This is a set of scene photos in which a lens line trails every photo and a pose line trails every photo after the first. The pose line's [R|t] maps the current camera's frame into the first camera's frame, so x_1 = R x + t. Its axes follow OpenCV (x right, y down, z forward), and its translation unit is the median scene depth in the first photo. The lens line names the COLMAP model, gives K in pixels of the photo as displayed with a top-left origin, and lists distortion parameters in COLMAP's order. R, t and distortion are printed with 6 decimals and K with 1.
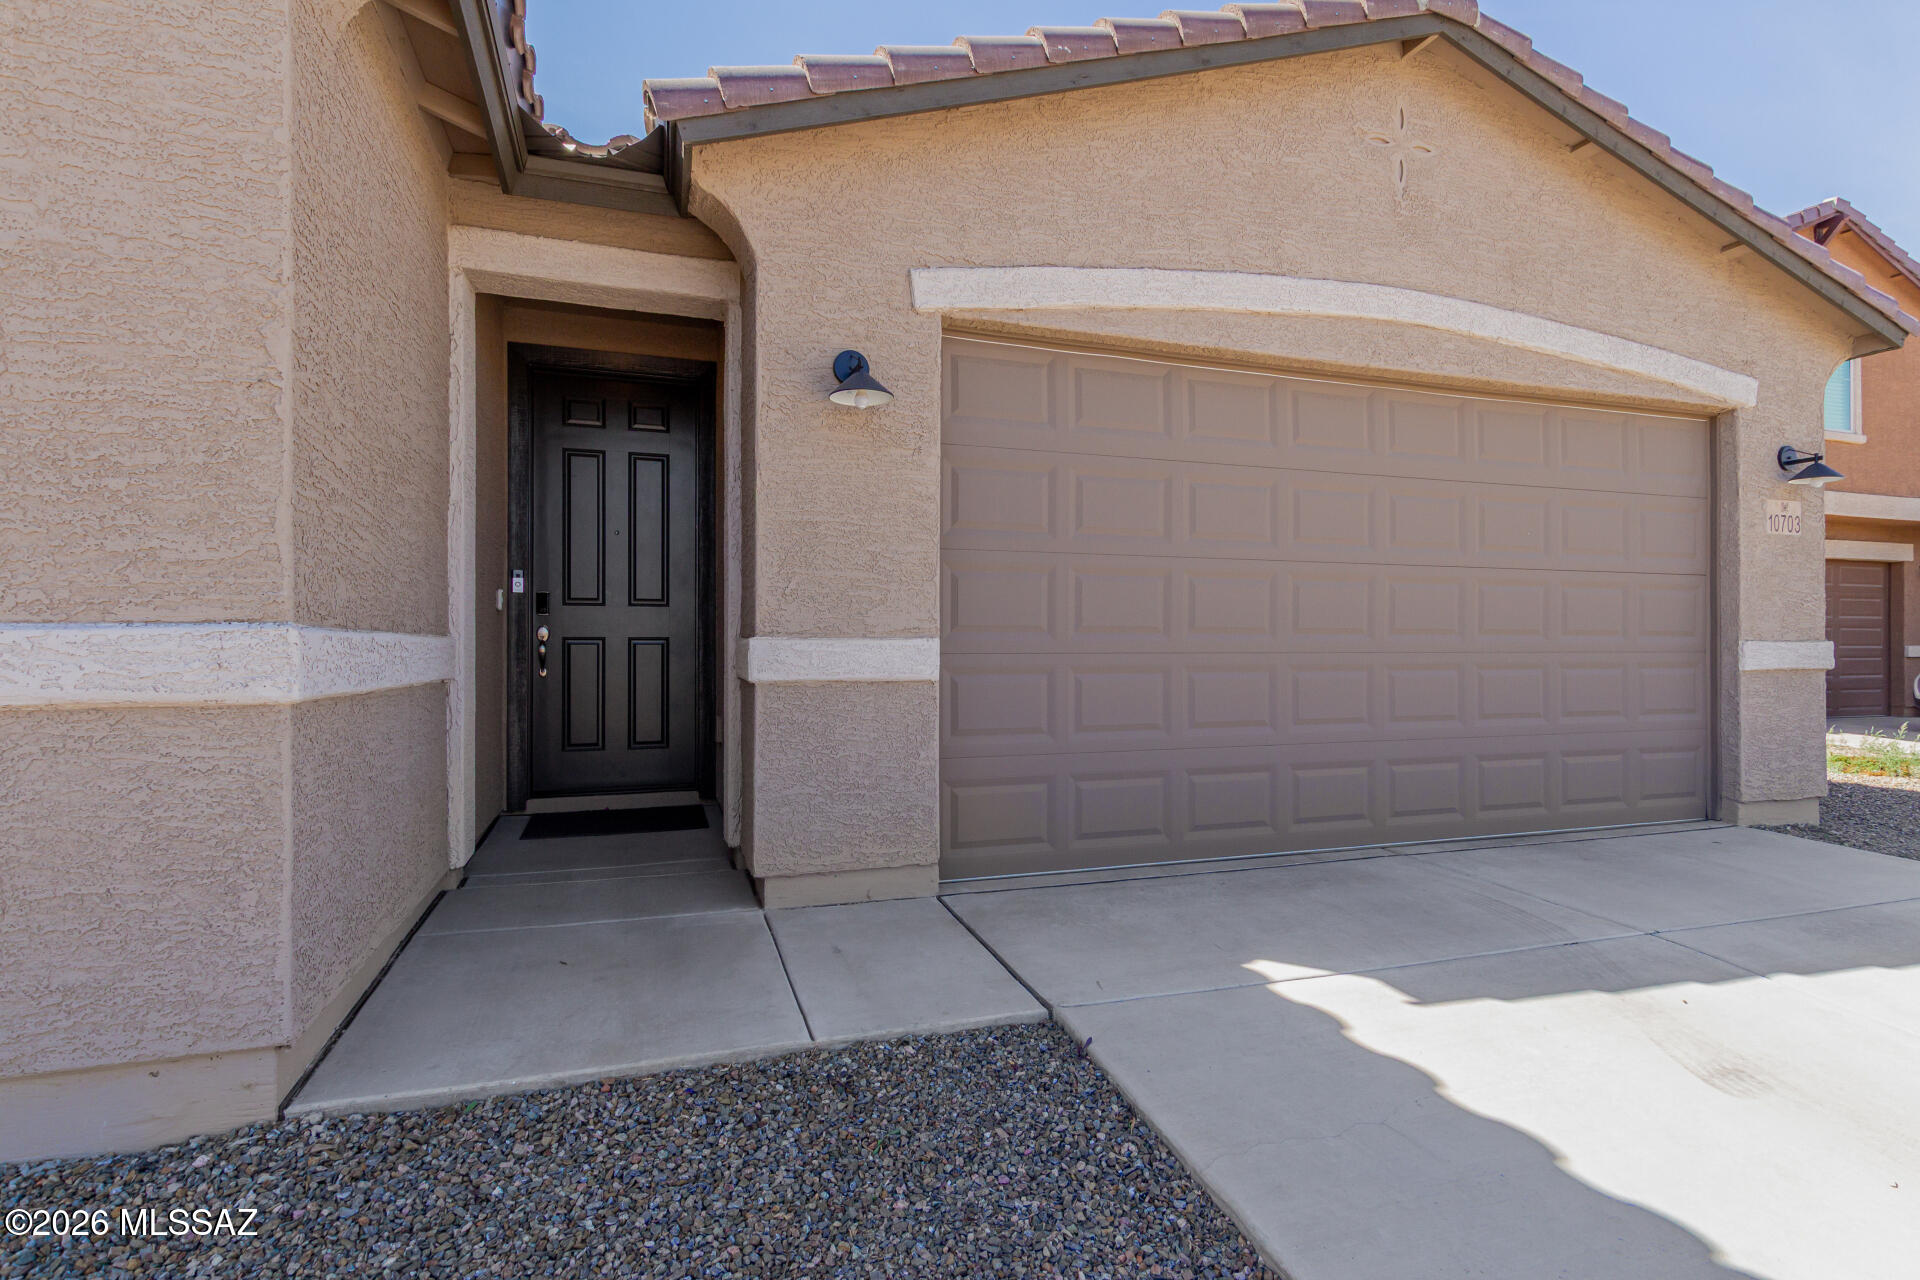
lens RADIAL K [[908.0, 0, 960.0], [0, 908.0, 640.0], [0, 0, 1]] dist [0.013243, 0.000241]
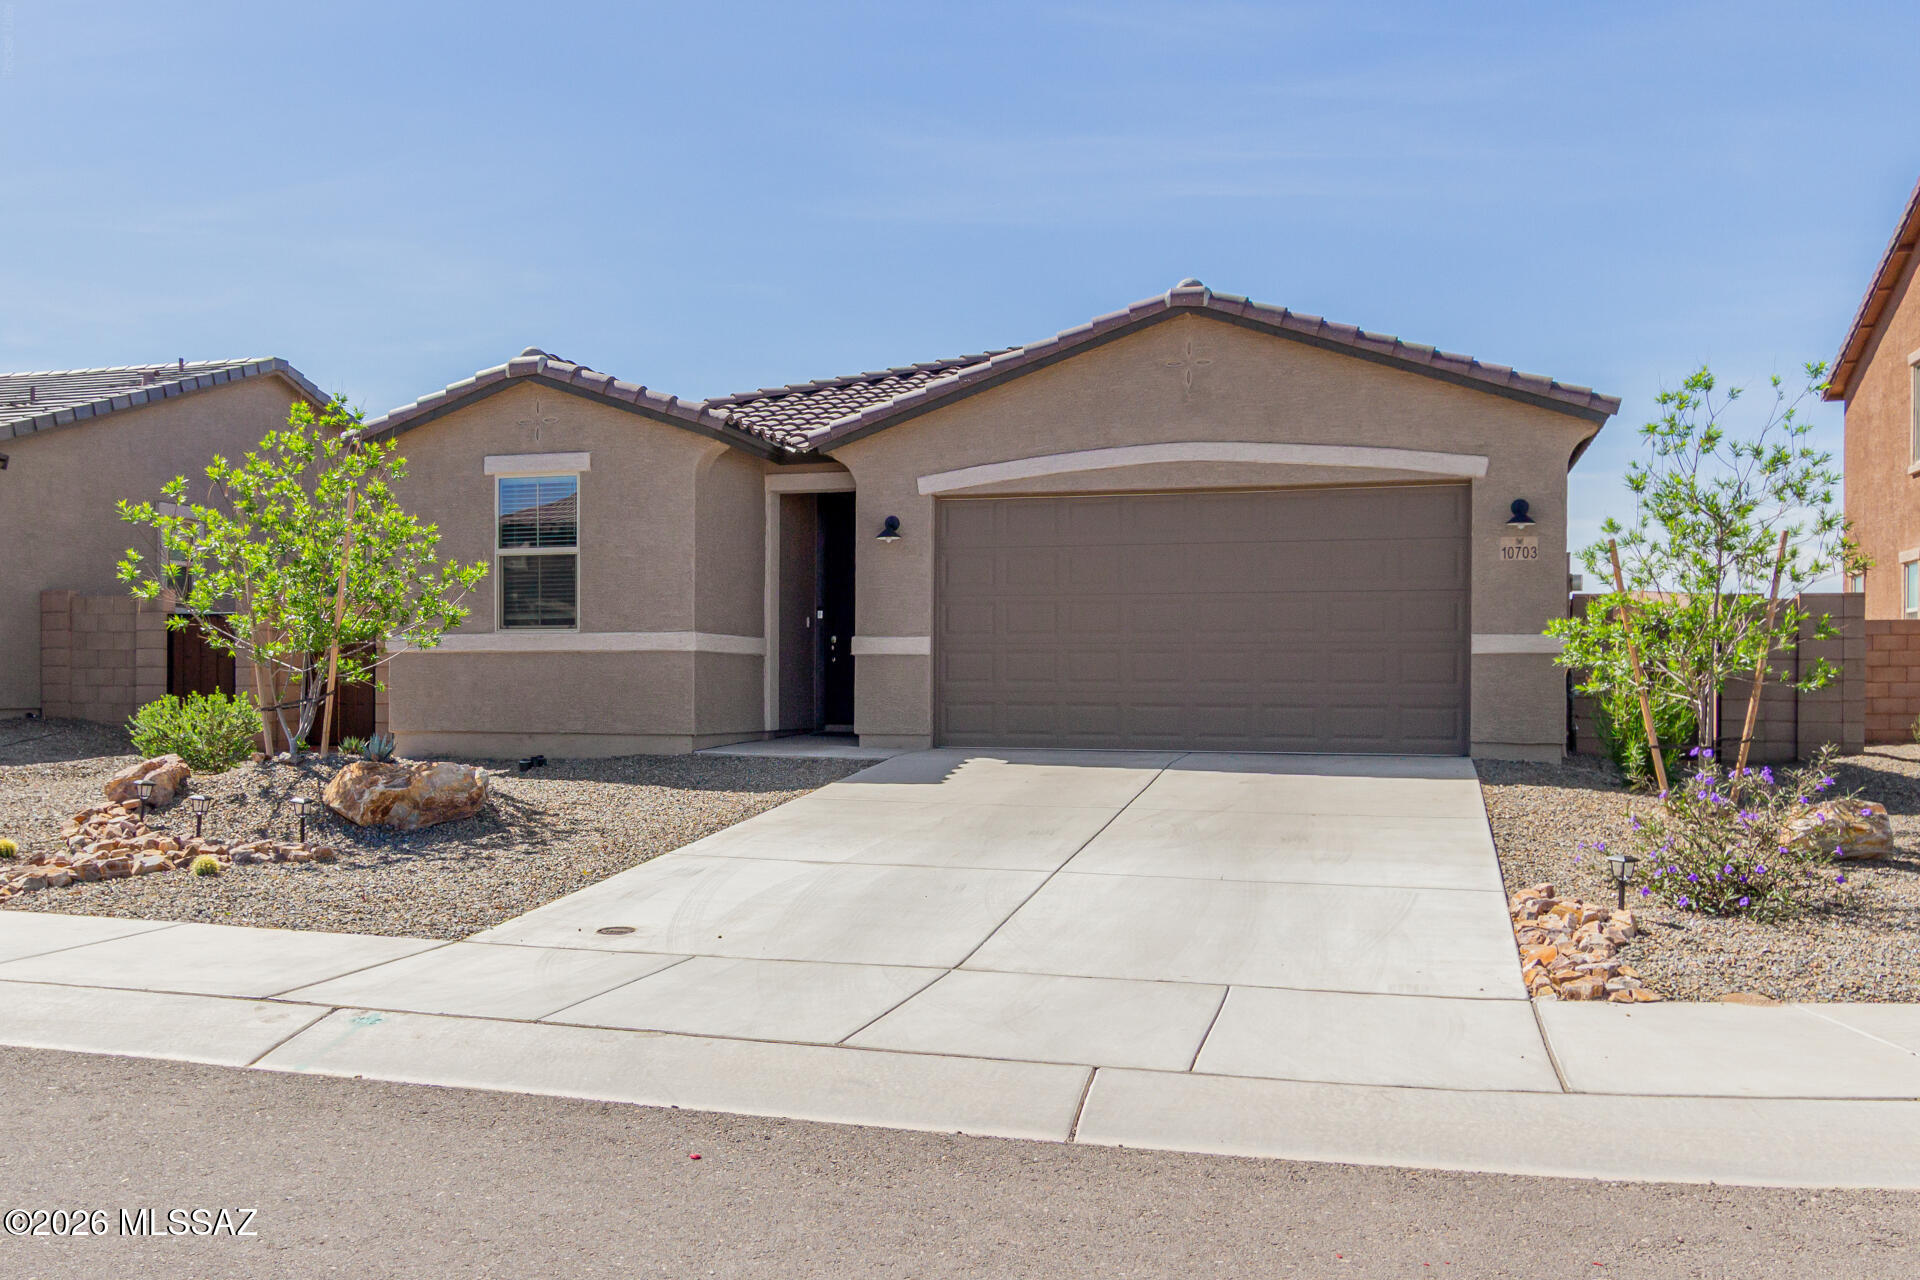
lens RADIAL K [[1646.7, 0, 960.0], [0, 1646.7, 640.0], [0, 0, 1]] dist [-0.001670, -0.000822]
pose [[0.828793, -0.013208, -0.559399, 2.323545], [0.000154, 0.999727, -0.023378, 0.102668], [0.559555, 0.019289, 0.828569, -2.355366]]
